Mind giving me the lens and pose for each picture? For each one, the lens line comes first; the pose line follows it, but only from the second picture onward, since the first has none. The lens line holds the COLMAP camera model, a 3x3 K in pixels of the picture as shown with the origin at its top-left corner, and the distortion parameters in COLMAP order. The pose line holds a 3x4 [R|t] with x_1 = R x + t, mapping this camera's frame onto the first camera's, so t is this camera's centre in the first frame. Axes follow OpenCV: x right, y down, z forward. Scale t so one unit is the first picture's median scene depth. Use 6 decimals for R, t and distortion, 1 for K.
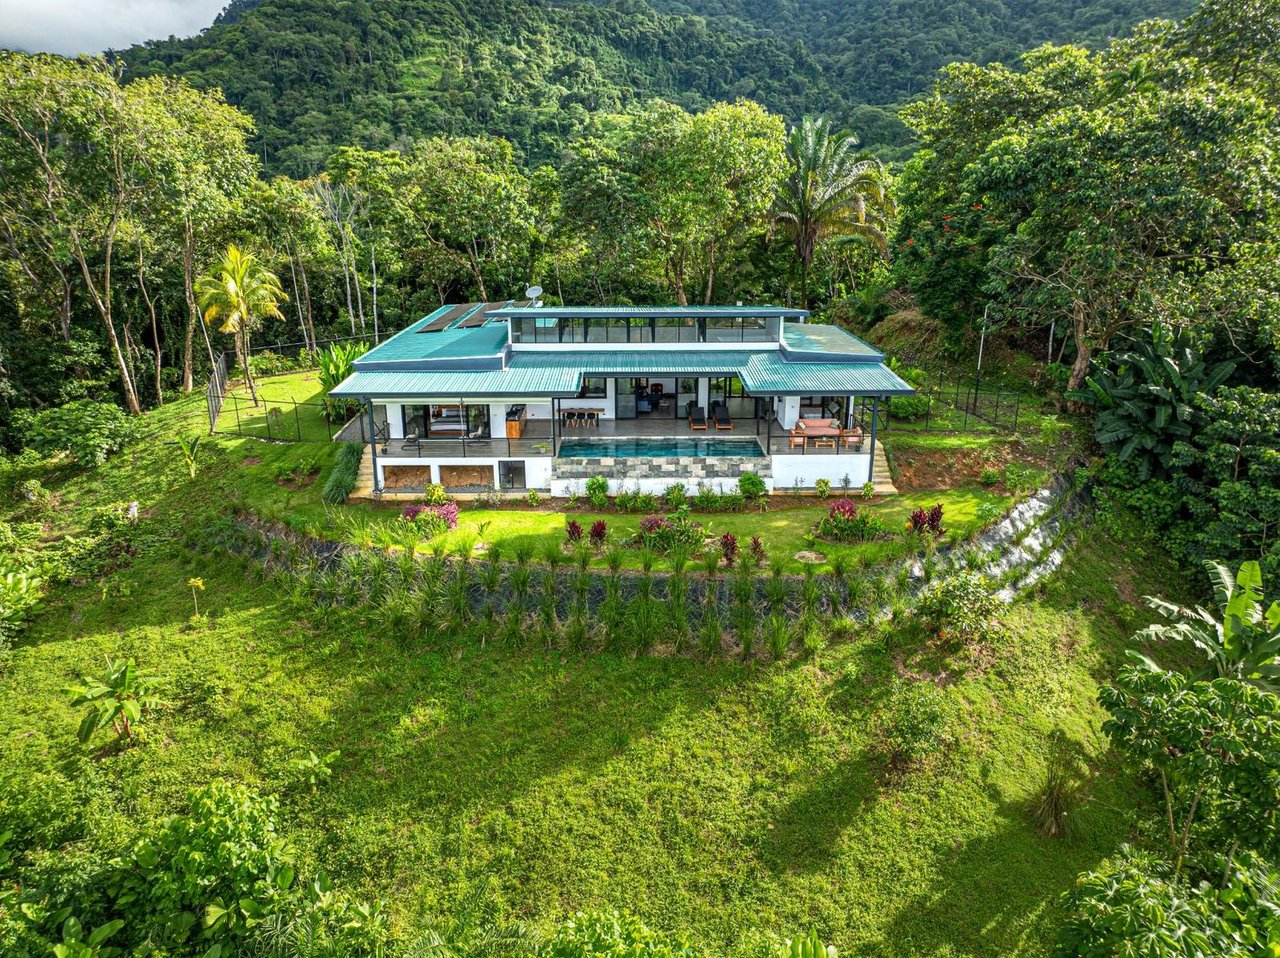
lens RADIAL K [[911.9, 0, 639.9], [0, 911.9, 479.7], [0, 0, 1]] dist [-0.040933, 0.005315]
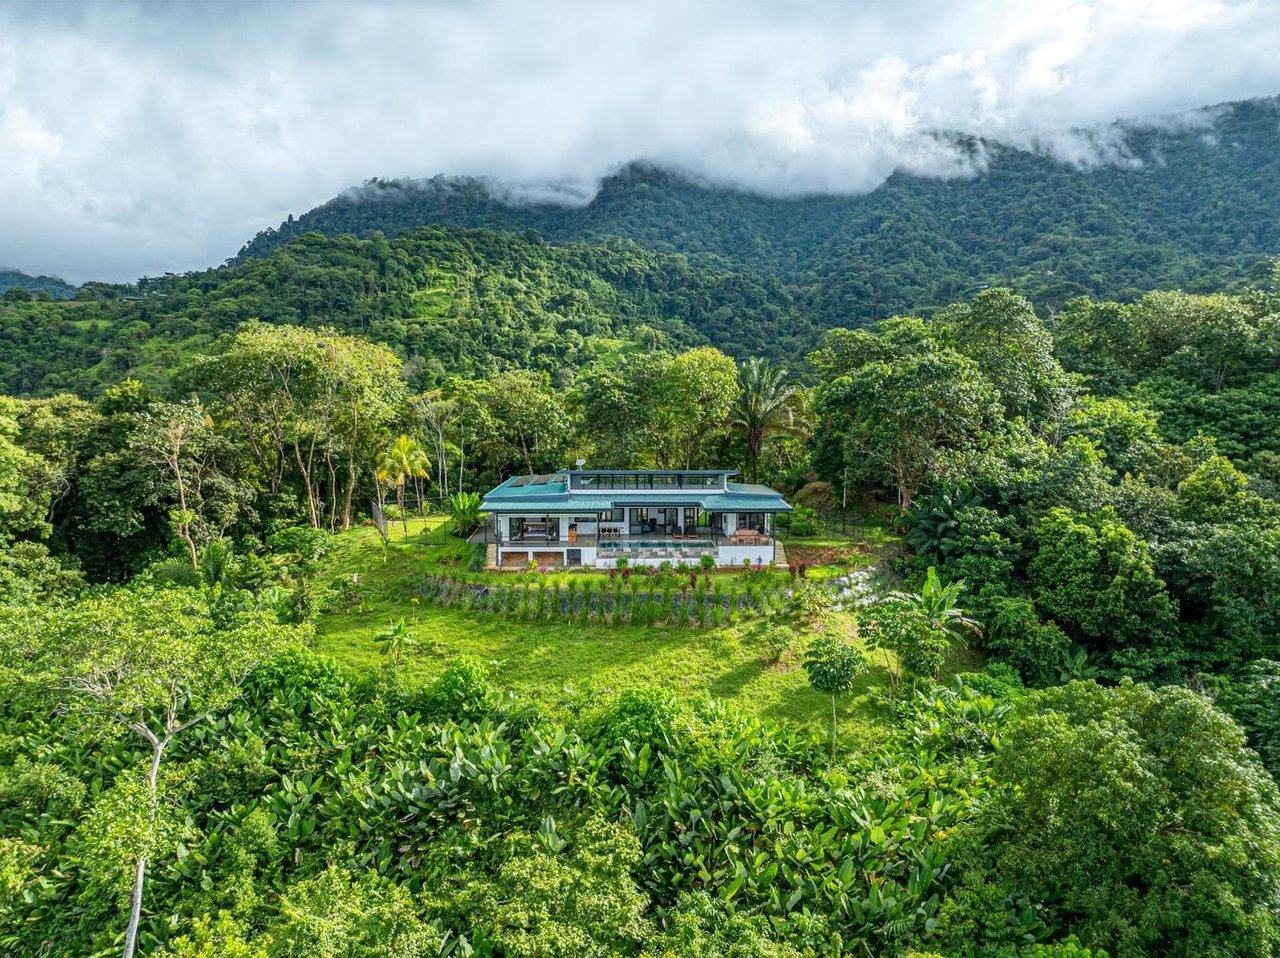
lens RADIAL K [[911.9, 0, 640.8], [0, 911.9, 477.1], [0, 0, 1]] dist [-0.040933, 0.005315]
pose [[0.999868, 0.002383, 0.016085, -0.024161], [0.001331, 0.973897, -0.226985, 0.156746], [-0.016206, 0.226976, 0.973765, -0.494450]]
